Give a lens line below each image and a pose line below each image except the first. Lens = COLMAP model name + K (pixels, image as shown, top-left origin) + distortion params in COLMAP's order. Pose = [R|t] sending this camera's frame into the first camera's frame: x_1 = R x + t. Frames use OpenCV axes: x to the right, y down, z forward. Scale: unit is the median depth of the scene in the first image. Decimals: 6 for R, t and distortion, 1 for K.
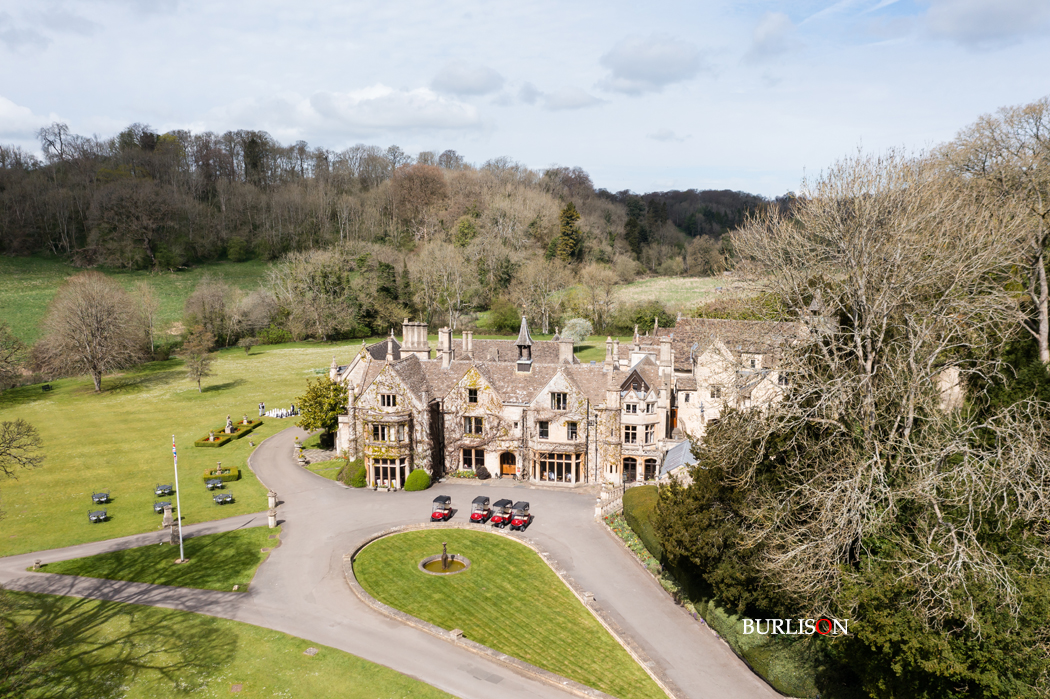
lens RADIAL K [[841.5, 0, 525.0], [0, 841.5, 349.5], [0, 0, 1]] dist [0.004476, 0.000146]
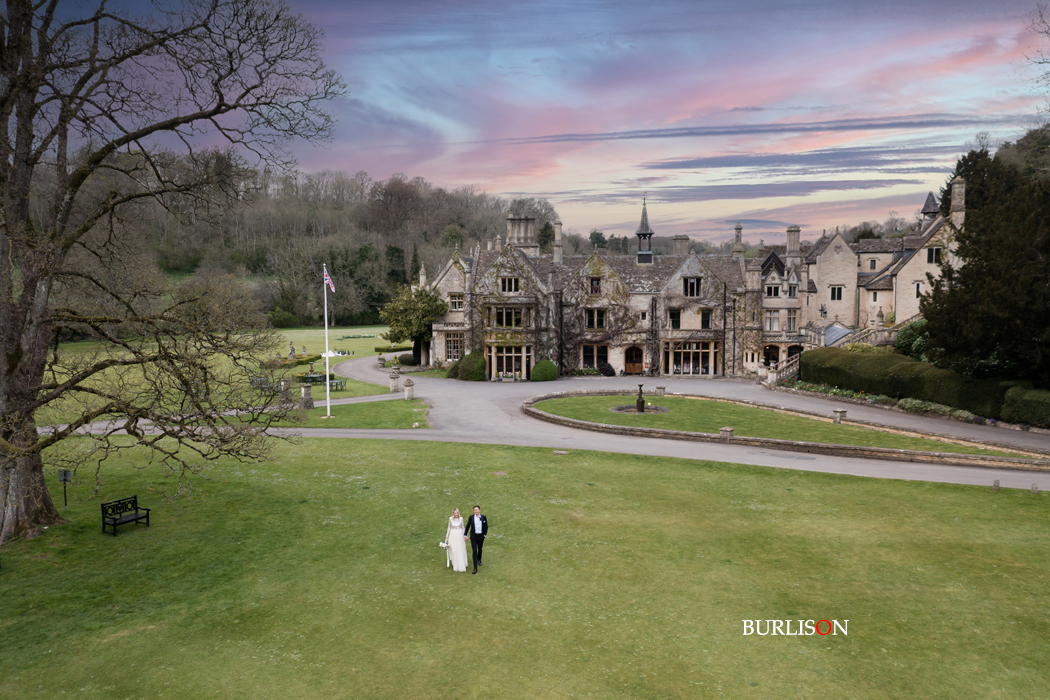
lens RADIAL K [[841.5, 0, 525.0], [0, 841.5, 350.0], [0, 0, 1]] dist [0.004476, 0.000146]
pose [[0.996866, -0.008994, 0.078598, -0.215333], [0.014603, 0.997364, -0.071078, 0.193016], [-0.077752, 0.072003, 0.994369, 0.101602]]
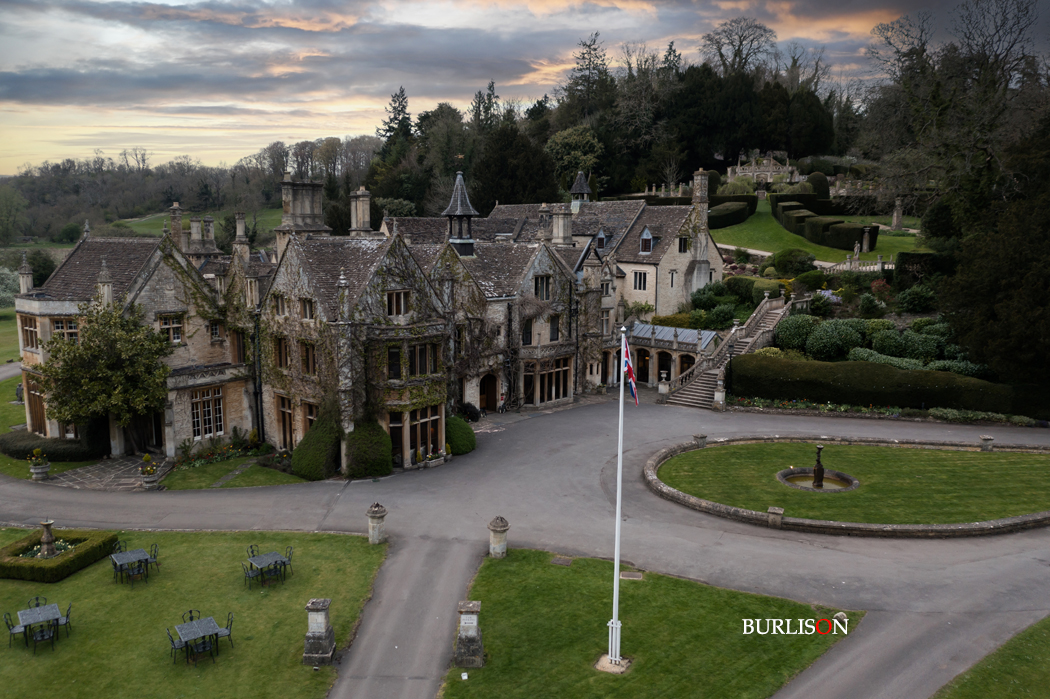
lens RADIAL K [[841.5, 0, 525.0], [0, 841.5, 349.5], [0, 0, 1]] dist [0.004476, 0.000146]
pose [[0.507093, -0.122642, 0.853121, -0.580219], [0.120443, 0.990195, 0.070756, 0.060744], [-0.853435, 0.066873, 0.516892, 0.645772]]
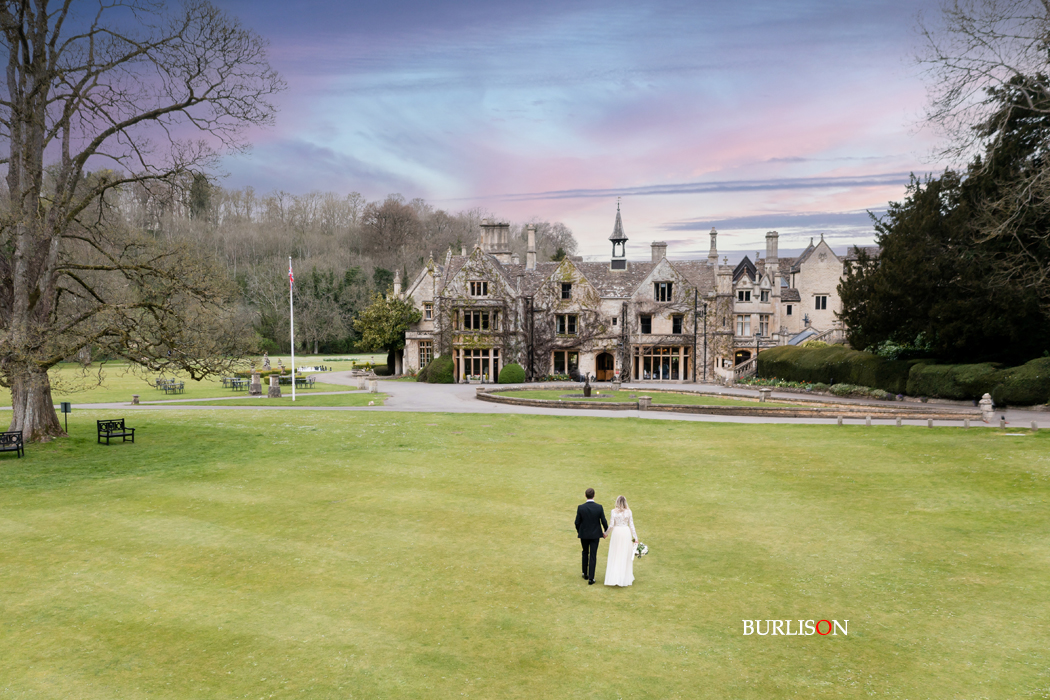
lens RADIAL K [[979.8, 0, 503.6], [0, 979.8, 412.8], [0, 0, 1]] dist [0.000918, -0.007920]
pose [[0.999442, -0.002929, 0.033276, -0.168968], [0.005038, 0.997970, -0.063493, 0.259102], [-0.033022, 0.063625, 0.997427, -0.049113]]
